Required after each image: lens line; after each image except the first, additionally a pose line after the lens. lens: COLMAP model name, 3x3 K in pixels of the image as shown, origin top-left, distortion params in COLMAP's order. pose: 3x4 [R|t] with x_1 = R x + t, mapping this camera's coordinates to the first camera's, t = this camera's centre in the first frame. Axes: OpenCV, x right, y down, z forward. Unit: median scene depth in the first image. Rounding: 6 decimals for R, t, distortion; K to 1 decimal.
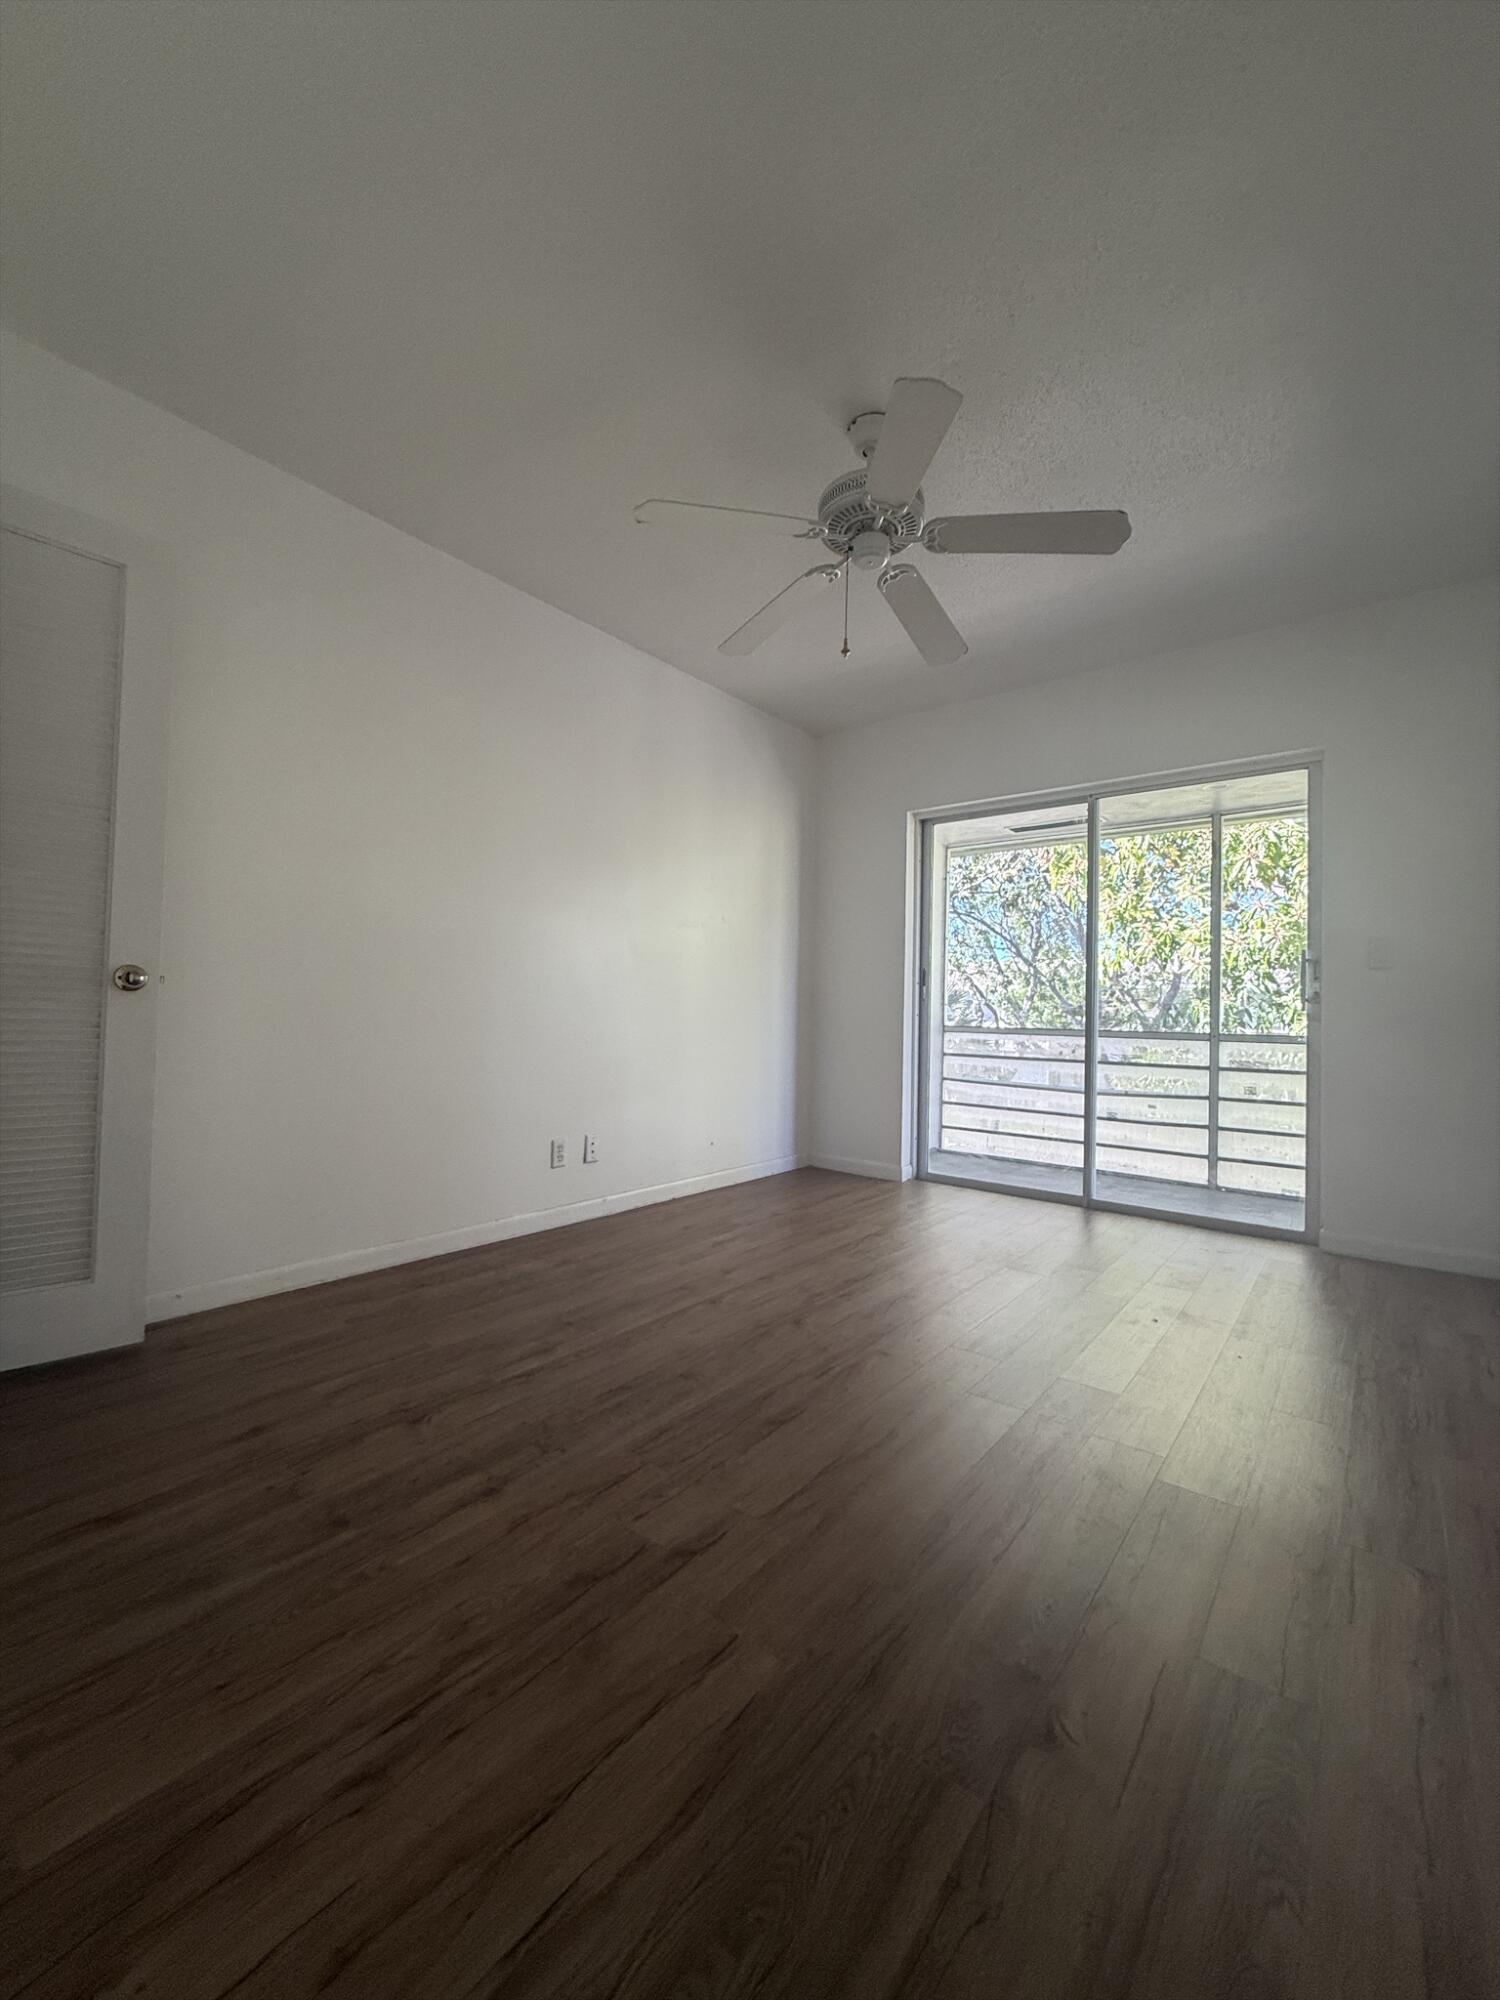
lens RADIAL K [[797.9, 0, 751.9], [0, 797.9, 1010.8], [0, 0, 1]] dist [0.001406, -0.000024]
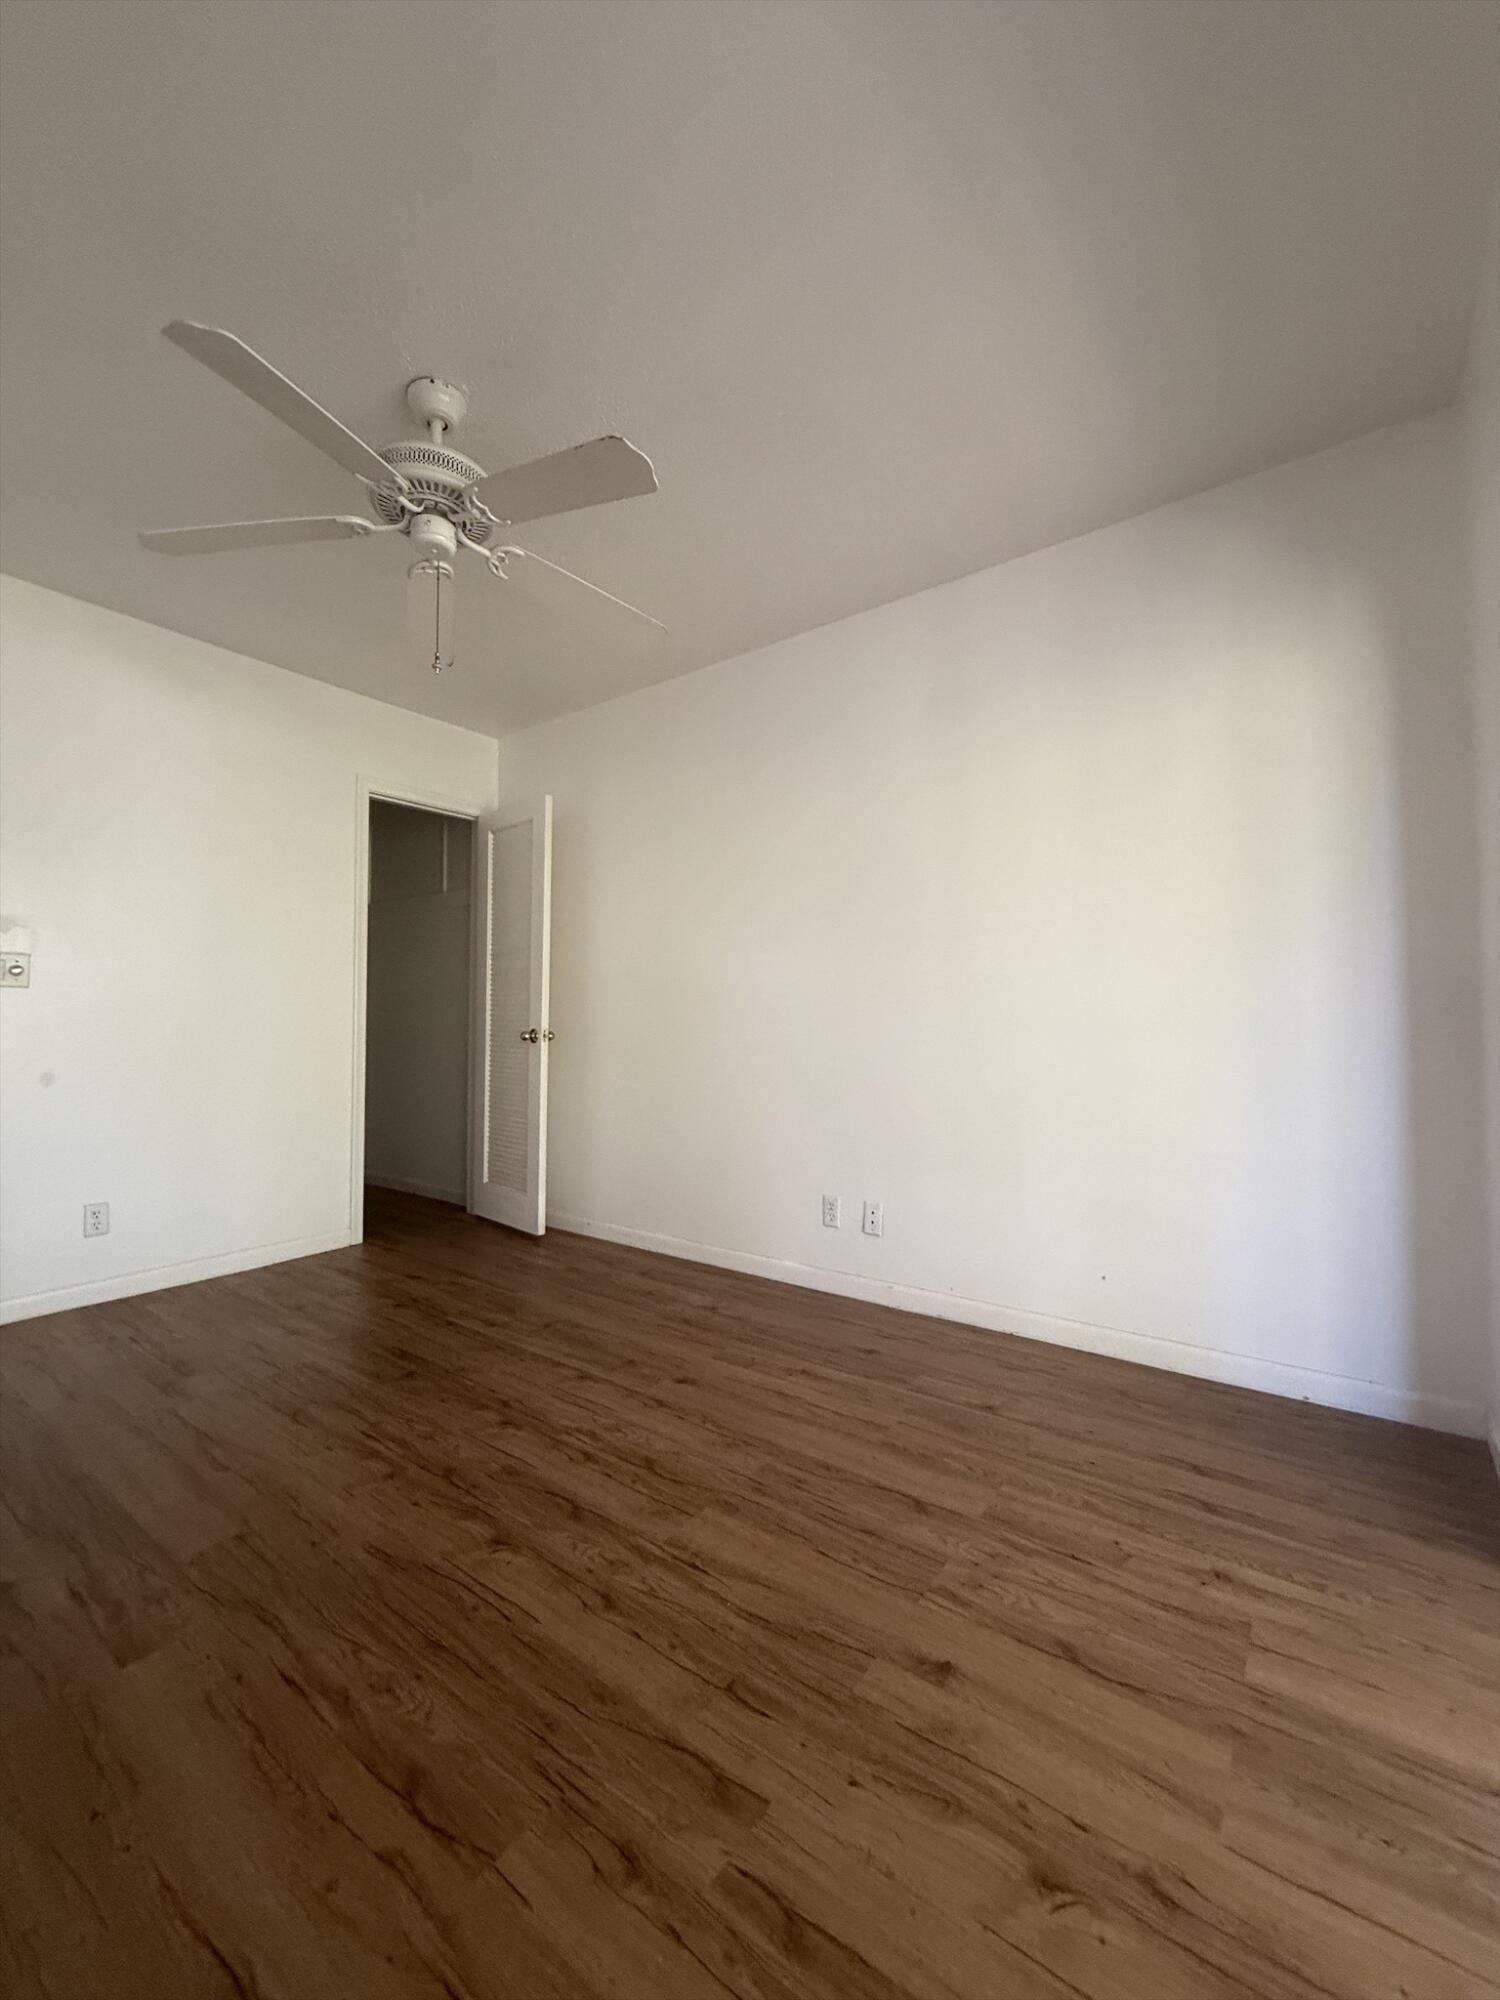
lens RADIAL K [[797.9, 0, 747.4], [0, 797.9, 1016.2], [0, 0, 1]] dist [0.001406, -0.000024]
pose [[0.032269, -0.031637, -0.998978, 0.818648], [0.007807, 0.999476, -0.031400, -0.019309], [0.999449, -0.006786, 0.032499, 1.070120]]
